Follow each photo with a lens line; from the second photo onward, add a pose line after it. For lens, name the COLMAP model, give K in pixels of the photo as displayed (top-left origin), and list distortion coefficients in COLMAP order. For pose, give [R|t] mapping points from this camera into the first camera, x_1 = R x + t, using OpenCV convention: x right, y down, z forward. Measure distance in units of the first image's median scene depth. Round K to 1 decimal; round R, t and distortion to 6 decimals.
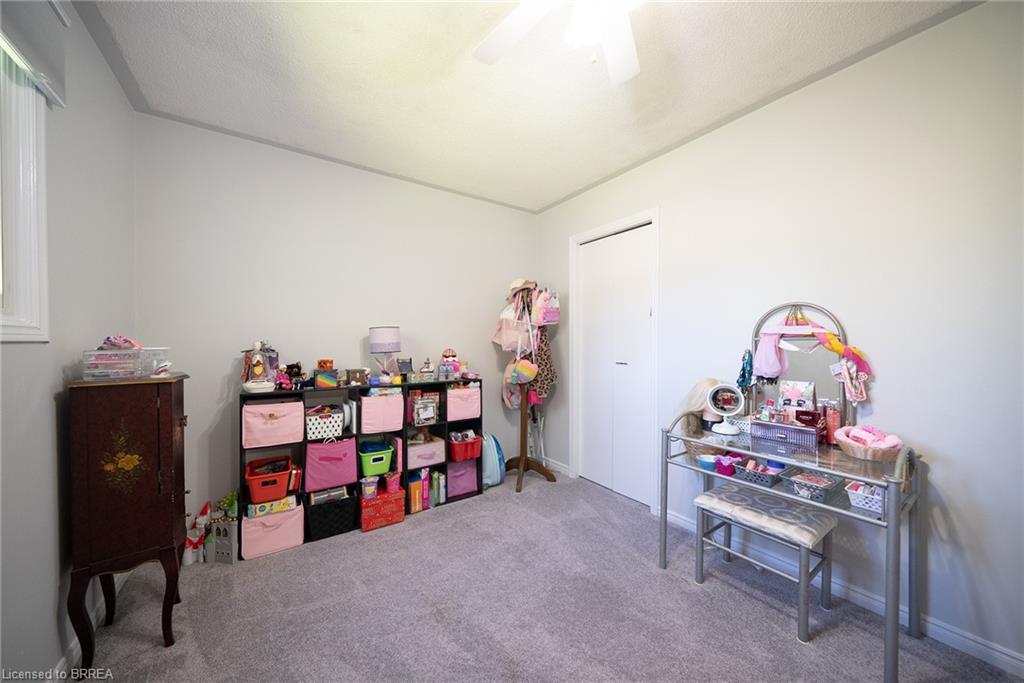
lens RADIAL K [[352.2, 0, 509.4], [0, 352.2, 344.9], [0, 0, 1]] dist [-0.000695, -0.000001]
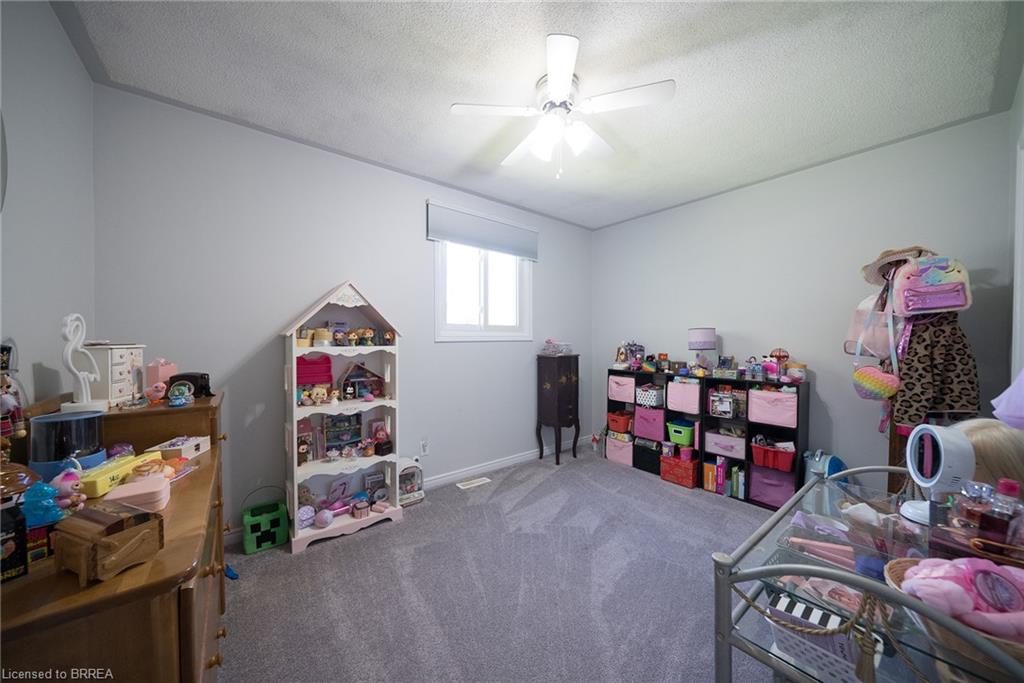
lens RADIAL K [[352.2, 0, 510.3], [0, 352.2, 342.4], [0, 0, 1]] dist [-0.000695, -0.000001]
pose [[0.080054, 0.008894, -0.996751, 0.829108], [-0.006789, 0.999942, 0.008377, -0.008555], [0.996767, 0.006096, 0.080110, 0.272538]]
